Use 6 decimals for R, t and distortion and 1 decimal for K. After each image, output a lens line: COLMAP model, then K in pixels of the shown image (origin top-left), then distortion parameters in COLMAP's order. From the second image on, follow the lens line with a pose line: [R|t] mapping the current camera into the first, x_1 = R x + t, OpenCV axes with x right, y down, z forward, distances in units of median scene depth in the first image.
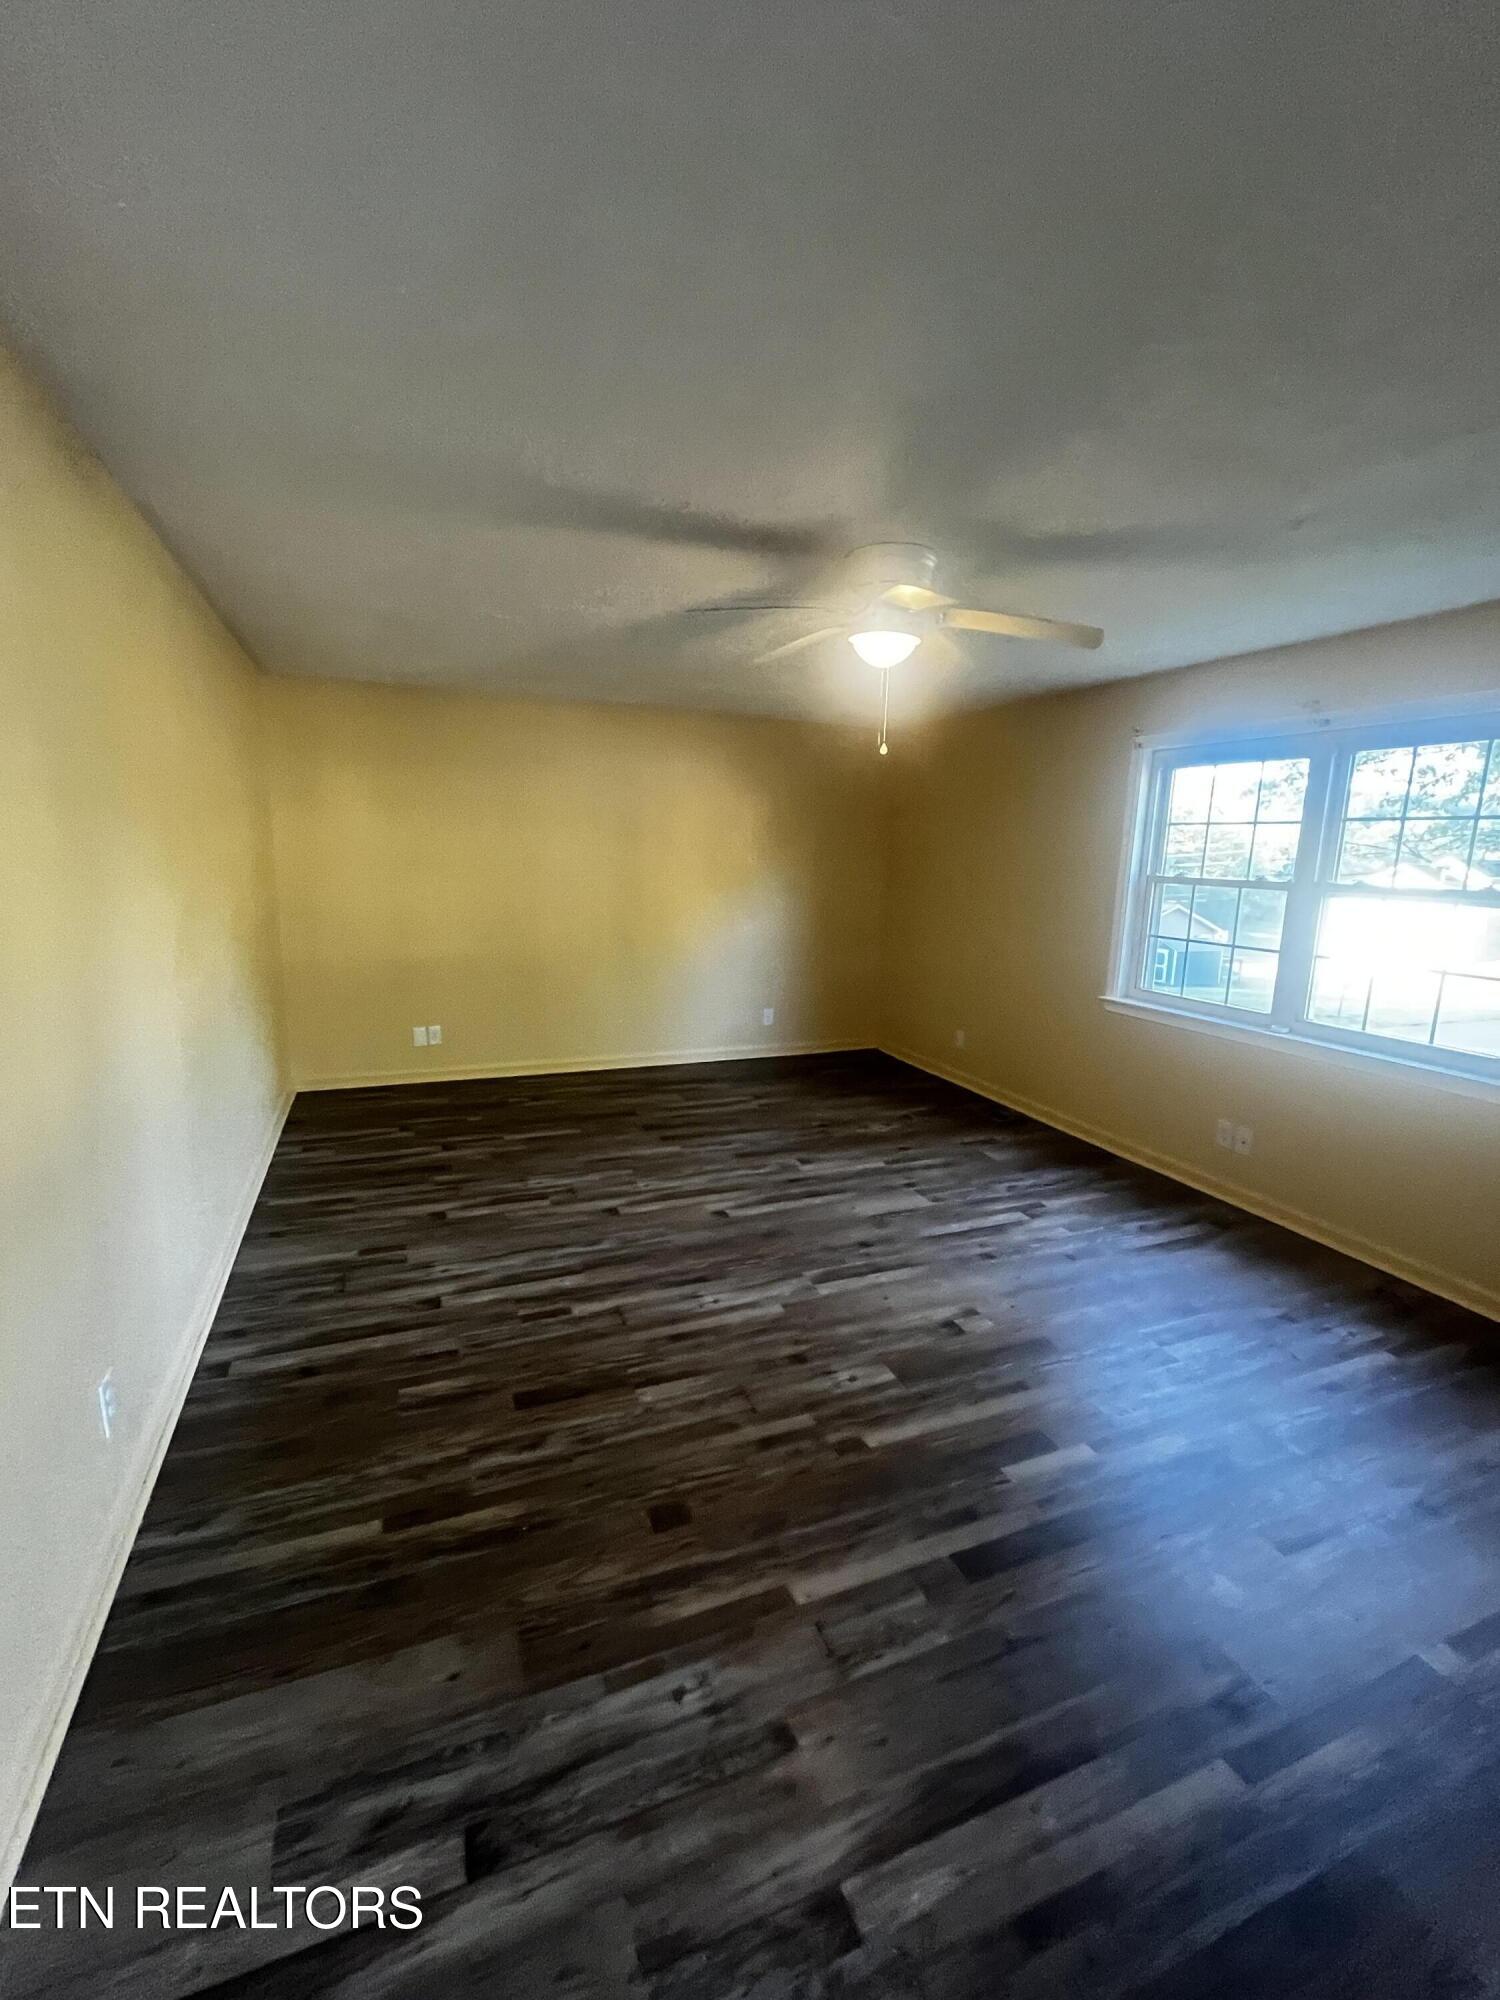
lens RADIAL K [[853.1, 0, 744.7], [0, 853.1, 1007.1], [0, 0, 1]] dist [-0.002688, 0.000098]
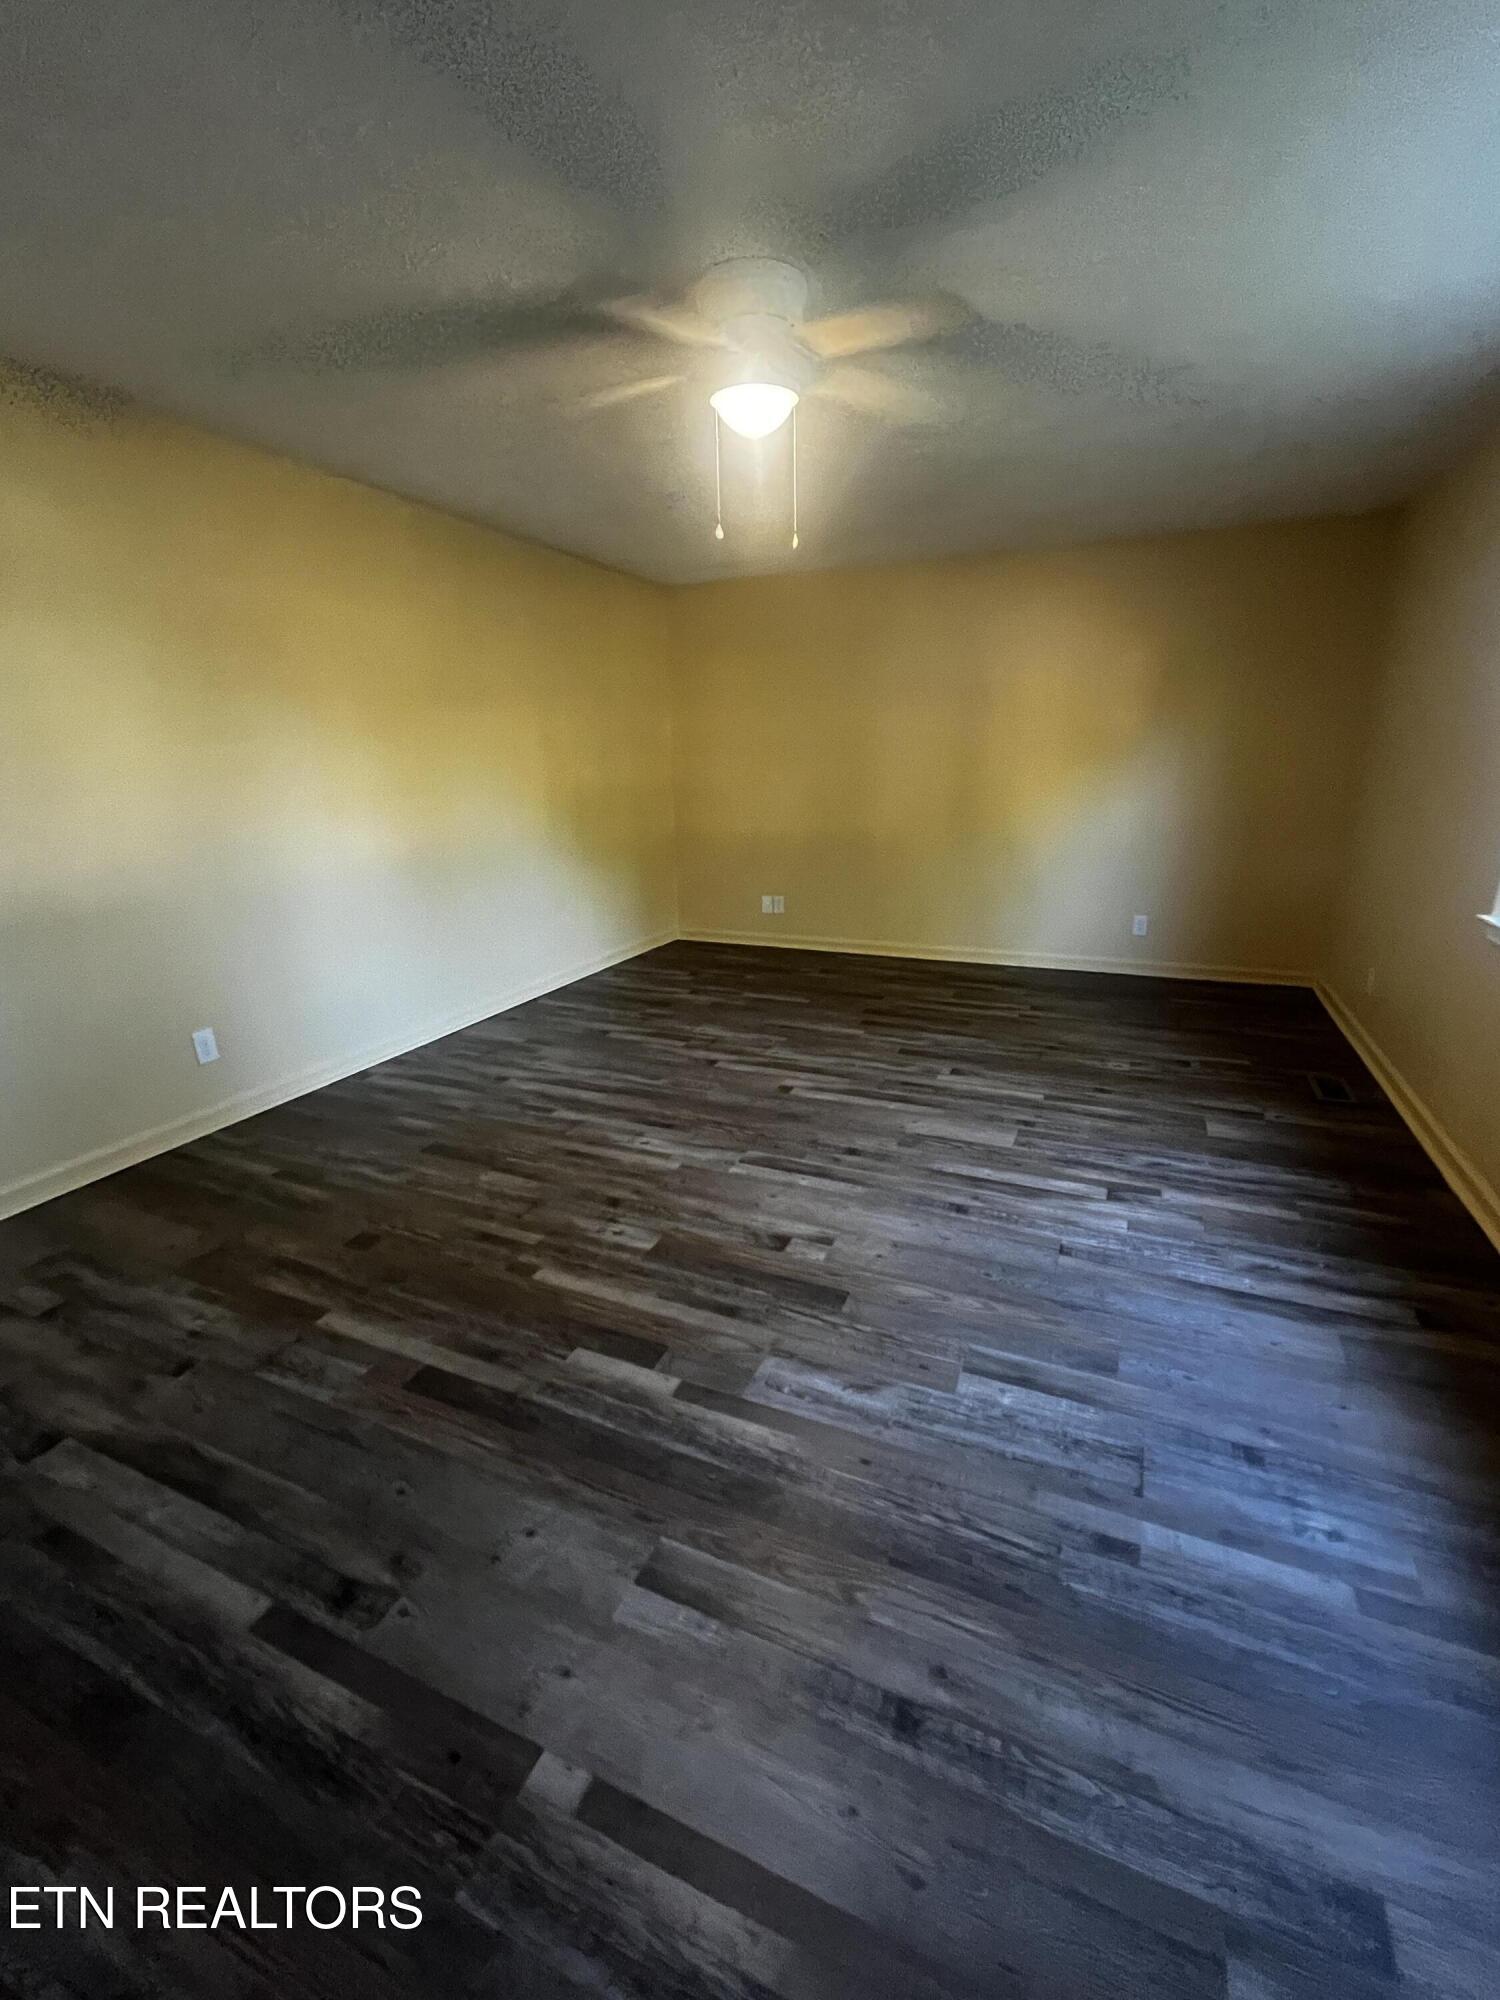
lens RADIAL K [[853.1, 0, 743.7], [0, 853.1, 997.4], [0, 0, 1]] dist [-0.002688, 0.000098]
pose [[0.691861, 0.160635, -0.703936, 0.607516], [-0.098873, 0.986832, 0.128014, 0.022664], [0.715229, -0.018967, 0.698632, 0.300077]]
